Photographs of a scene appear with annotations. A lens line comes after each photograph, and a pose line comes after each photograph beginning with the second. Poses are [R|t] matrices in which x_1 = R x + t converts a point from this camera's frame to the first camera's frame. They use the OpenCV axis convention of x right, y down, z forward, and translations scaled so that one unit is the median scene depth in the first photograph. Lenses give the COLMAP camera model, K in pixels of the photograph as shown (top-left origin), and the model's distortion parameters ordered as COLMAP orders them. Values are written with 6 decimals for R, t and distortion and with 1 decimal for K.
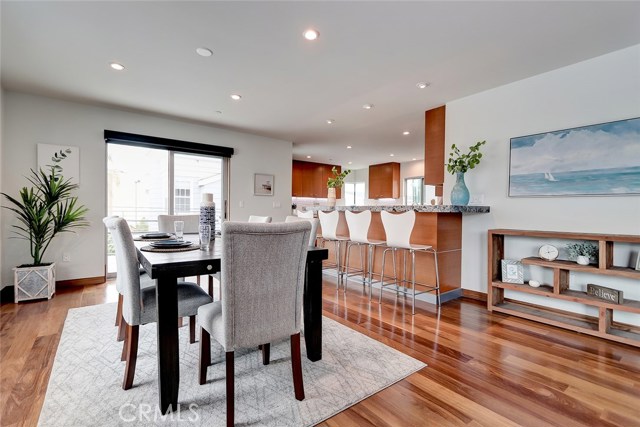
lens RADIAL K [[289.2, 0, 321.2], [0, 289.2, 214.5], [0, 0, 1]] dist [-0.002363, -0.000243]
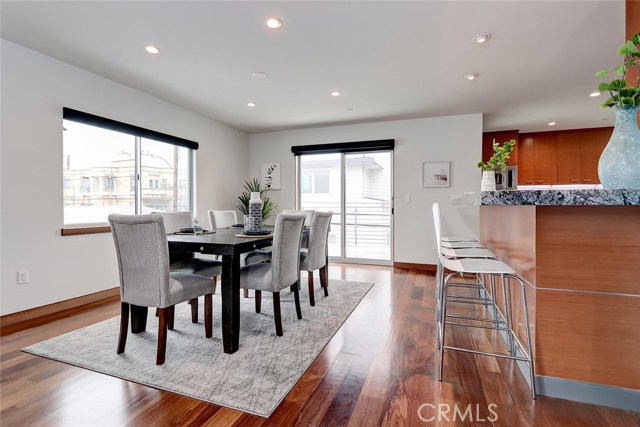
lens RADIAL K [[301.2, 0, 321.2], [0, 301.2, 211.5], [0, 0, 1]] dist [0.006425, -0.001044]
pose [[0.533626, 0.007339, -0.845689, 0.533997], [-0.003524, 0.999973, 0.006455, 0.001774], [0.845714, -0.000465, 0.533637, 0.359469]]
